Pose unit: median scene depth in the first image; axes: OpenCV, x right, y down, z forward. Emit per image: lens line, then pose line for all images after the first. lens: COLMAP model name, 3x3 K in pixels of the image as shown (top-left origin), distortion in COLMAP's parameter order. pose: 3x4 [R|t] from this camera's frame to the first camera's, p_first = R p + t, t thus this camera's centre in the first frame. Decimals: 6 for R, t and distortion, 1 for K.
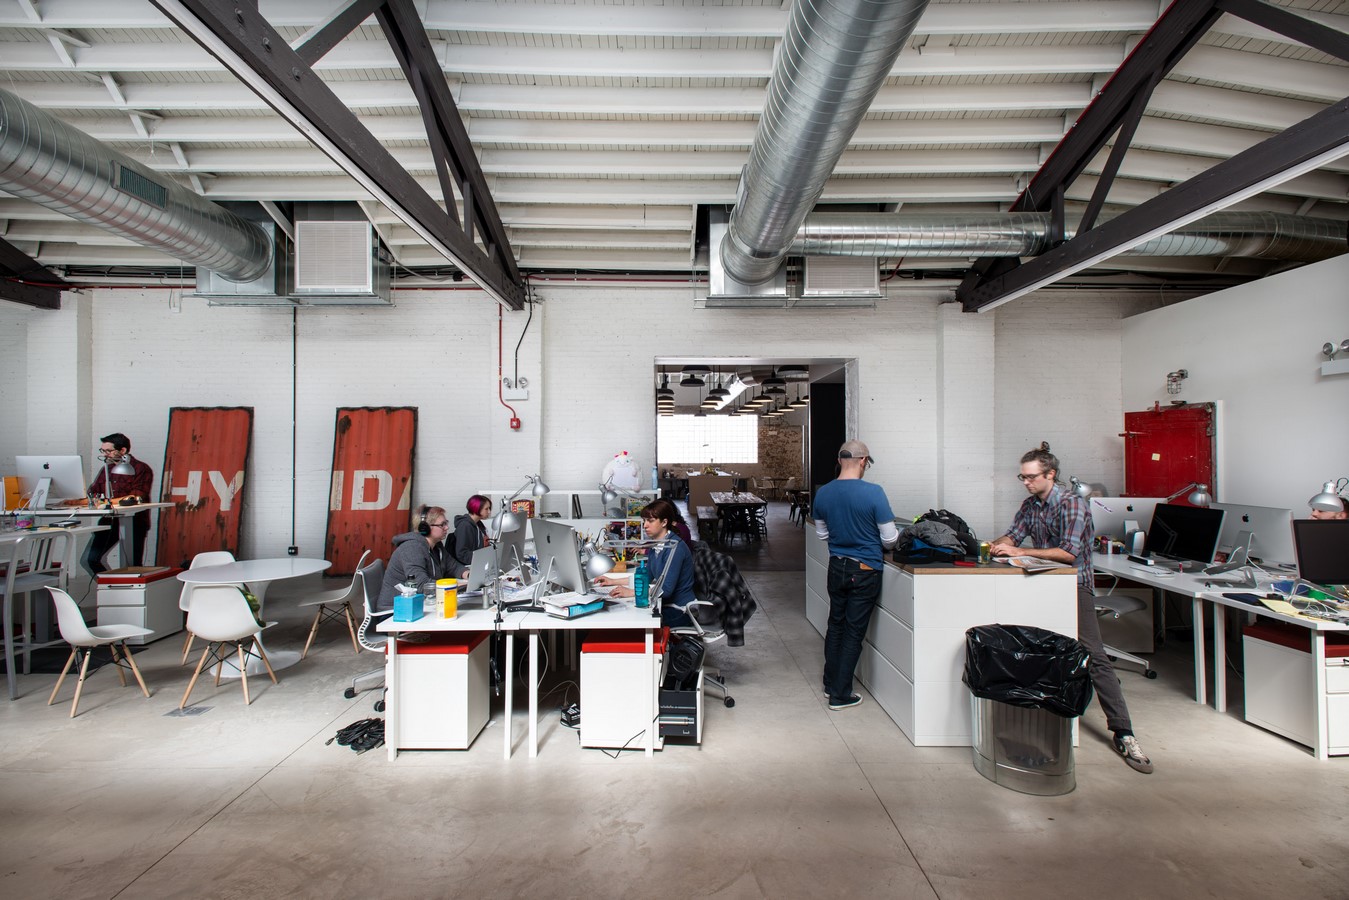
lens RADIAL K [[668.7, 0, 674.5], [0, 668.7, 450.0], [0, 0, 1]] dist [-0.001009, -0.000033]
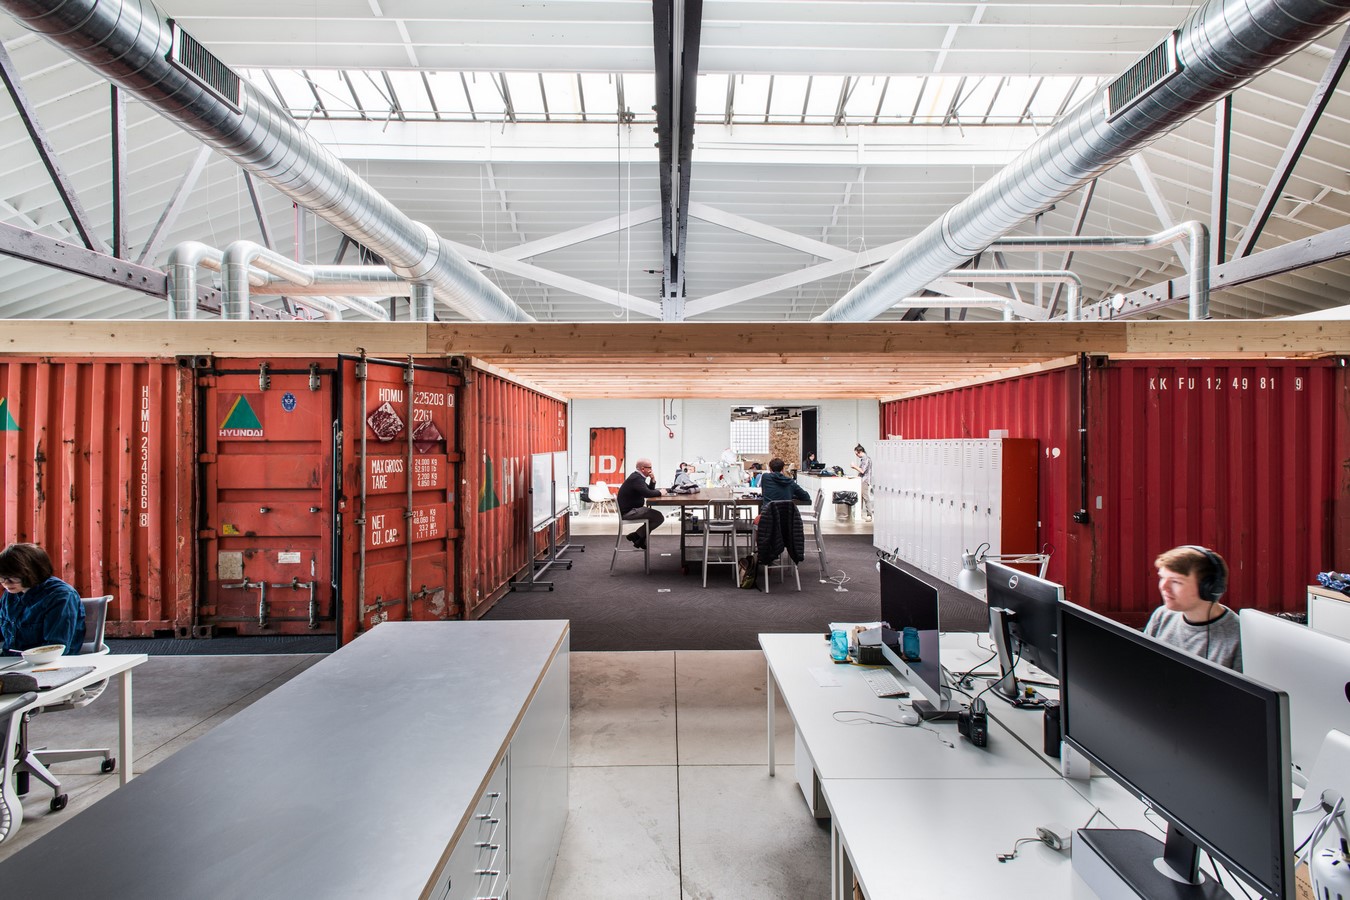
lens RADIAL K [[669.2, 0, 675.0], [0, 669.2, 450.0], [0, 0, 1]] dist [-0.001009, -0.000033]
pose [[0.999999, -0.000143, -0.001134, -0.218315], [0.000155, 0.999944, 0.010549, -0.012660], [0.001133, -0.010549, 0.999944, -1.270747]]
